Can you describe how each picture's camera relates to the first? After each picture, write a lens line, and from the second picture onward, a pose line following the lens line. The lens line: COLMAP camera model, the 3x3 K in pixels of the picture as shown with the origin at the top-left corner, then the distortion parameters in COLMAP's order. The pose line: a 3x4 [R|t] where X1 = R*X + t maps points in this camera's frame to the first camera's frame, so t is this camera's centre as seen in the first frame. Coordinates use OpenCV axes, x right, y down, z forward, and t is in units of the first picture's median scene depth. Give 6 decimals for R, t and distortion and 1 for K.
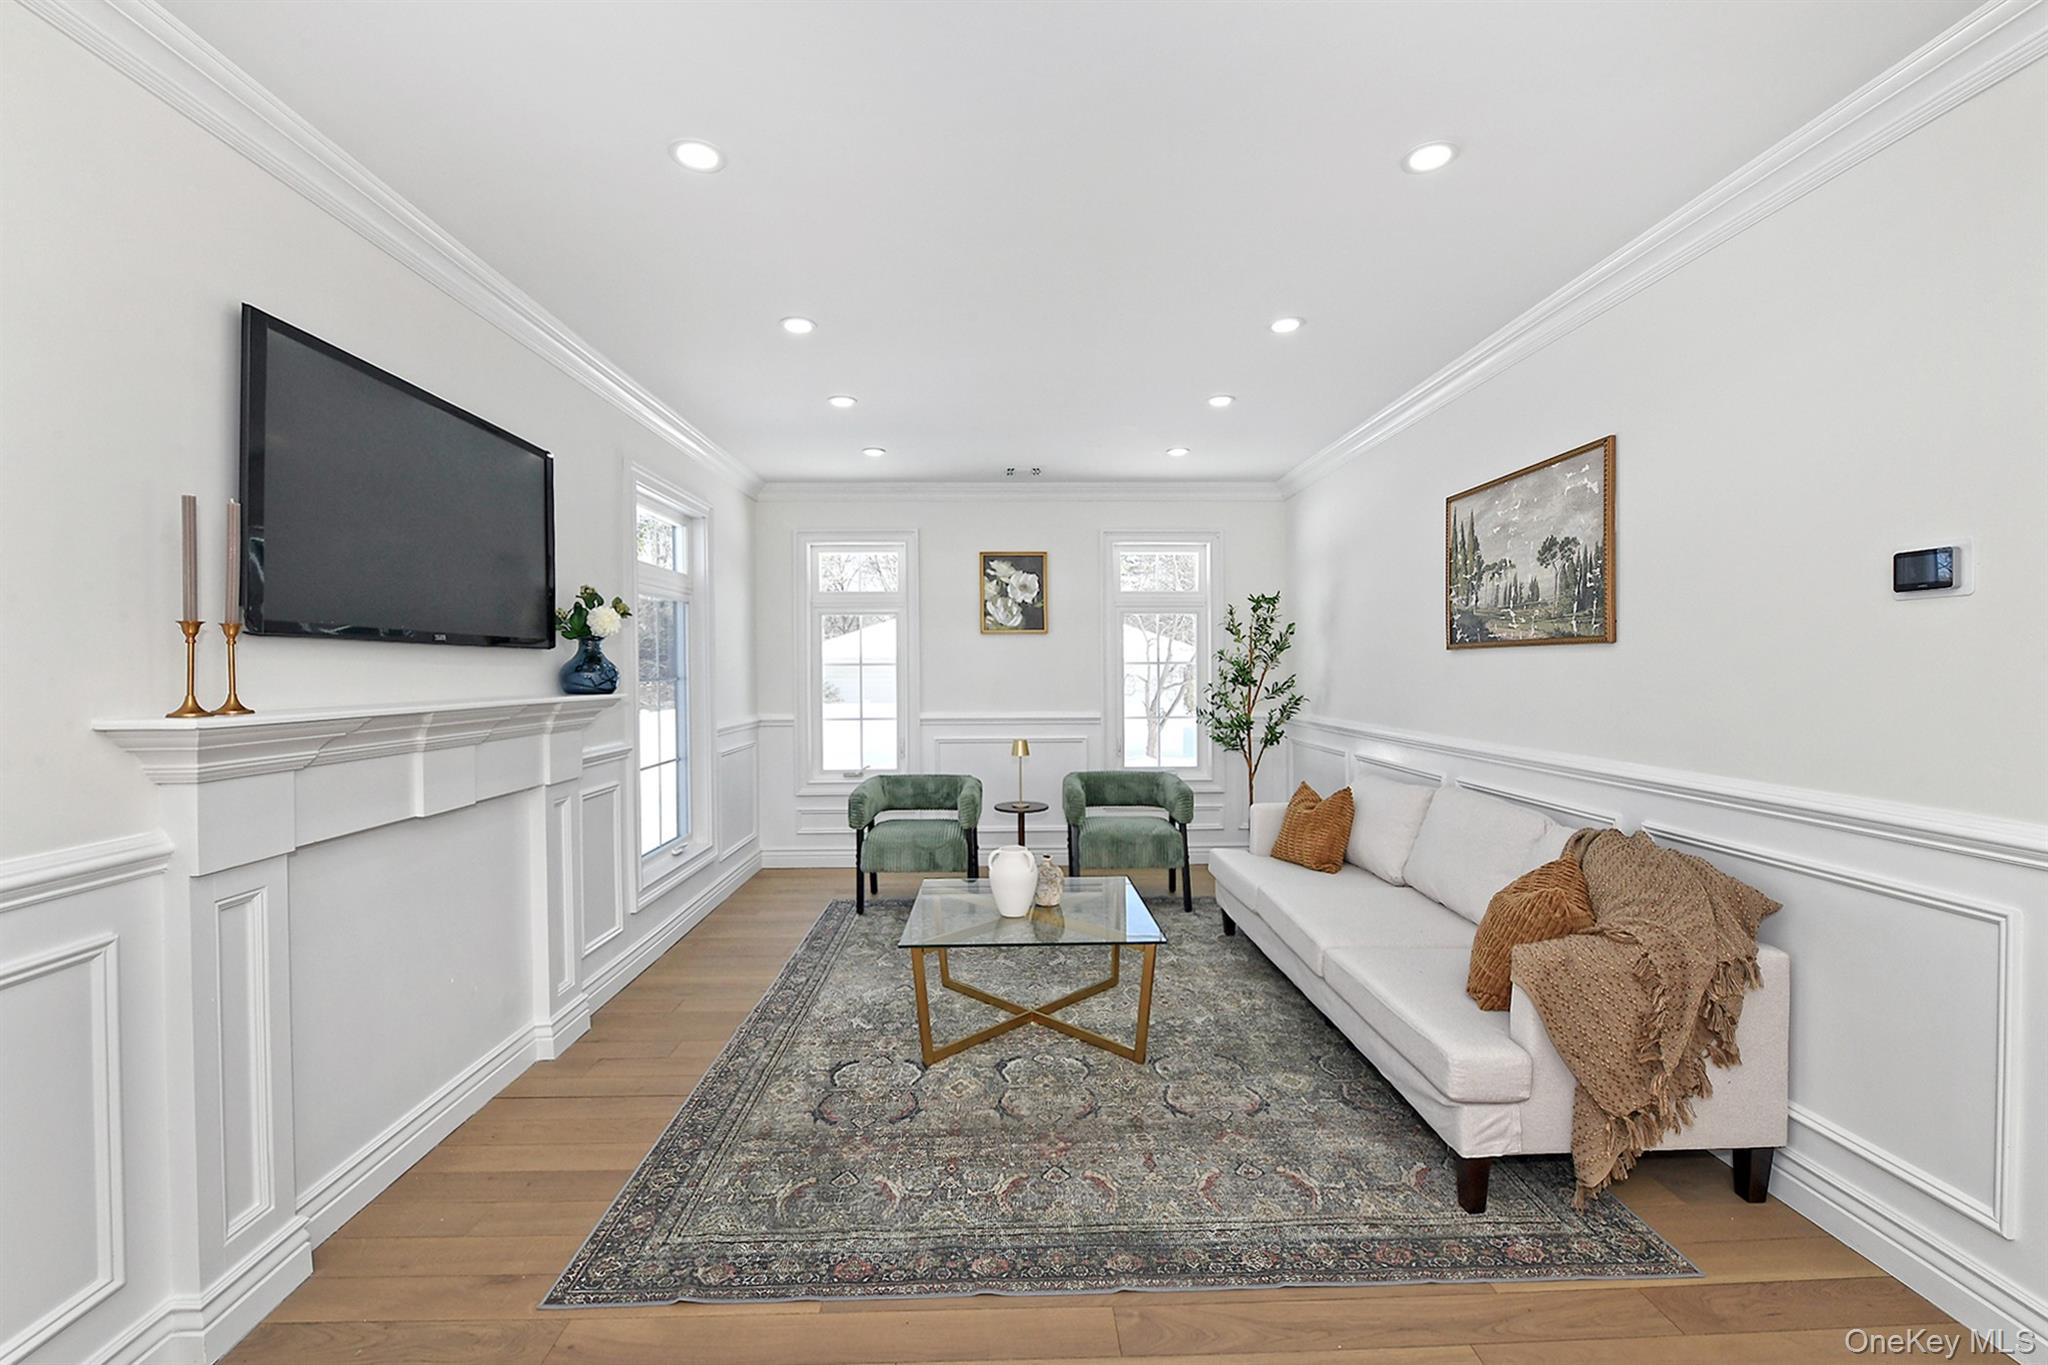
lens RADIAL K [[834.7, 0, 1022.4], [0, 834.7, 660.4], [0, 0, 1]] dist [-0.000468, -0.000183]
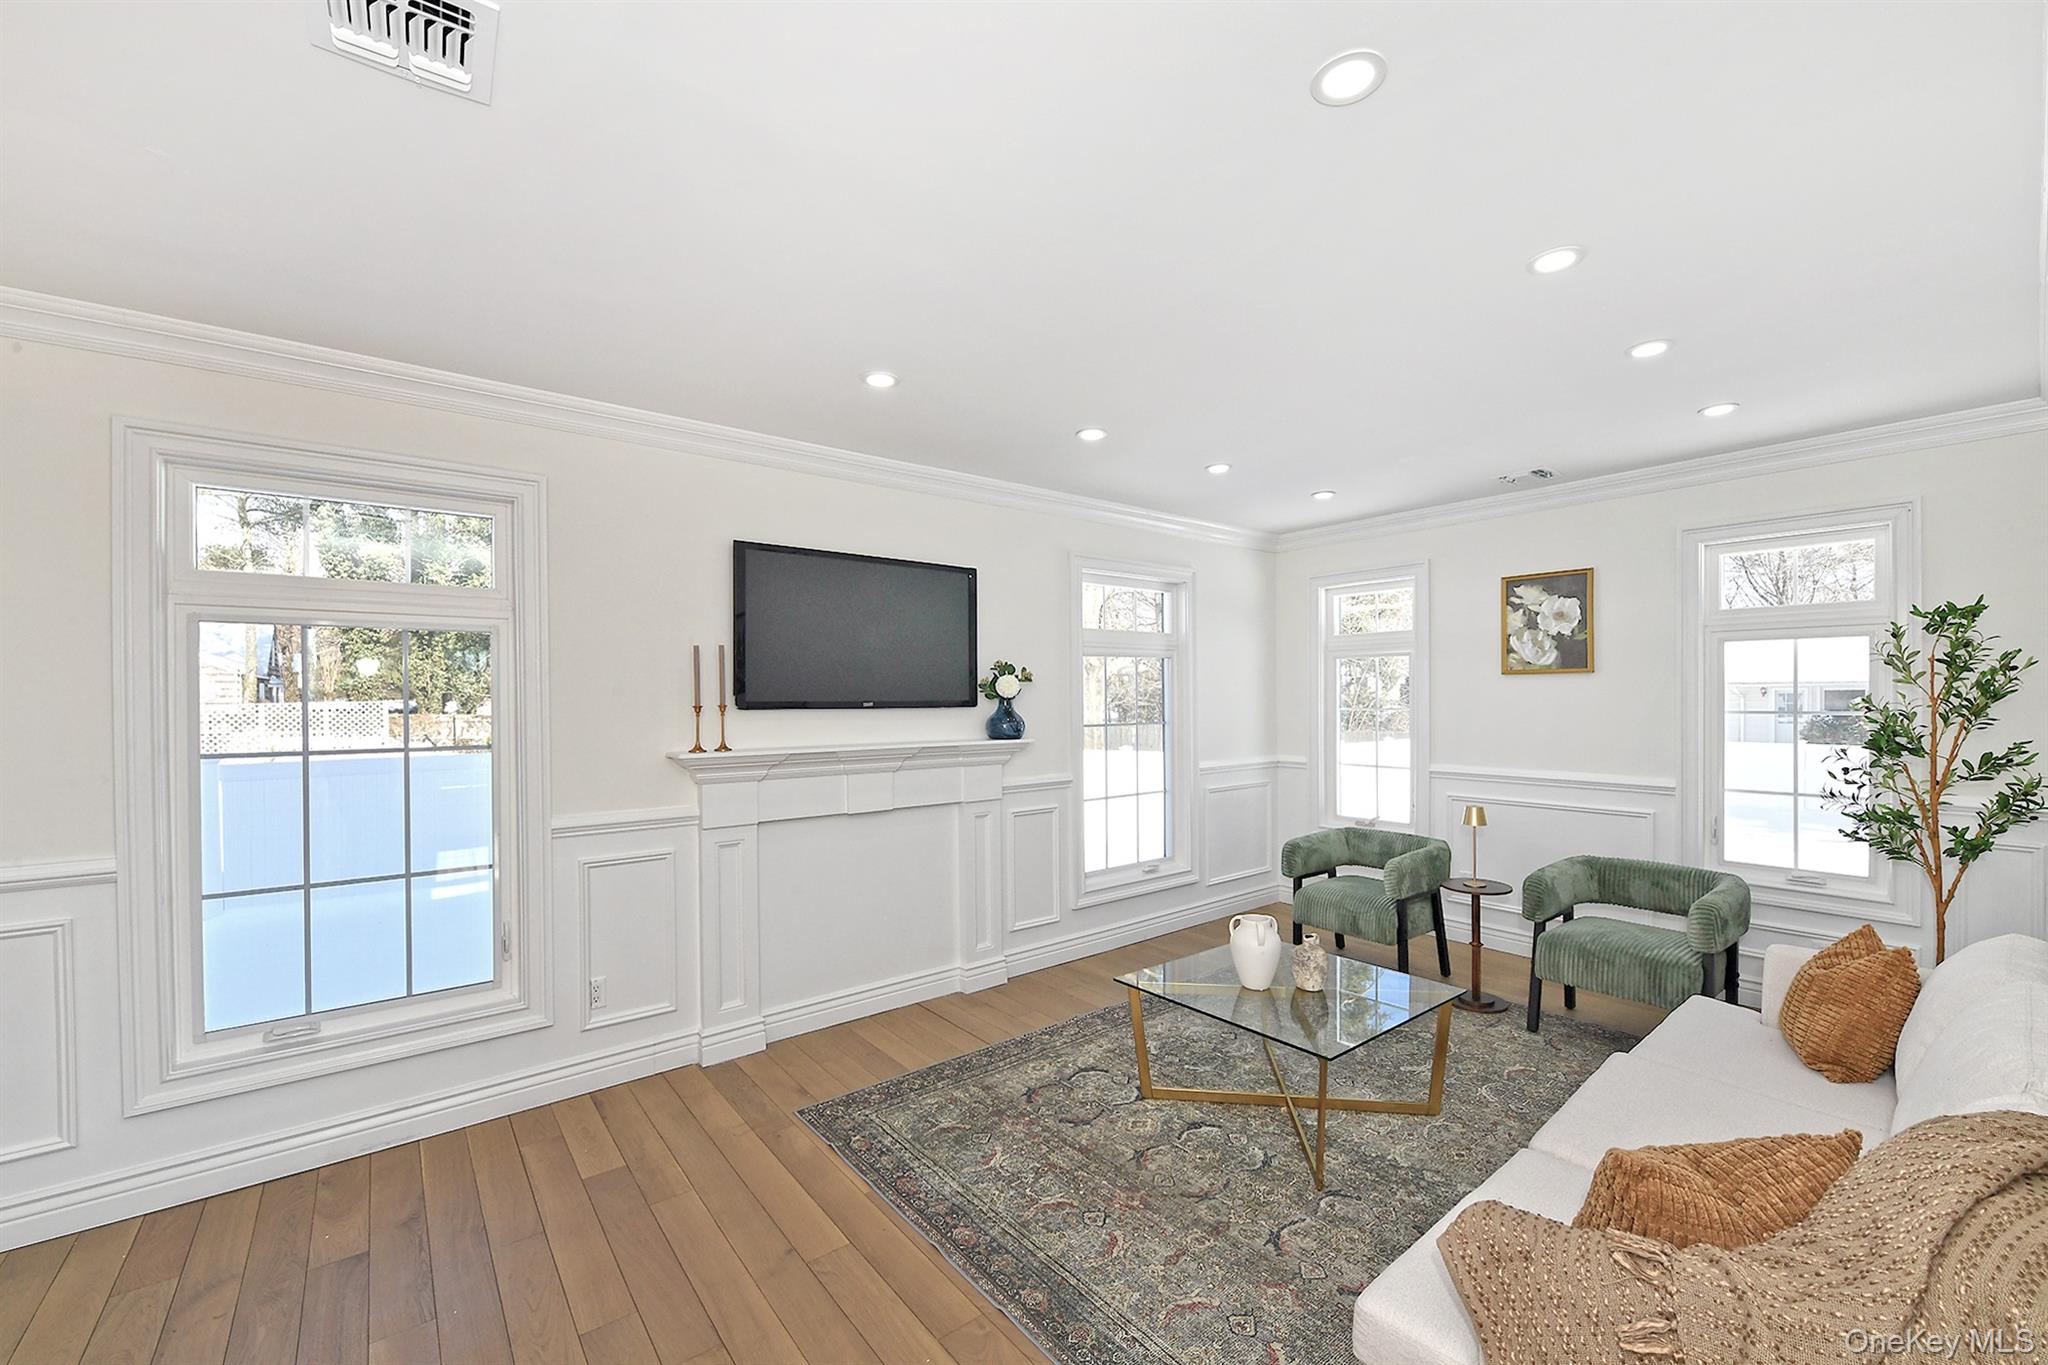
lens RADIAL K [[823.3, 0, 1026.7], [0, 823.3, 696.8], [0, 0, 1]] dist [-0.016100, -0.000212]
pose [[0.601739, 0.001943, -0.798690, 0.539369], [0.010772, 0.999886, 0.010548, -0.039951], [0.798620, -0.014951, 0.601650, 0.205741]]
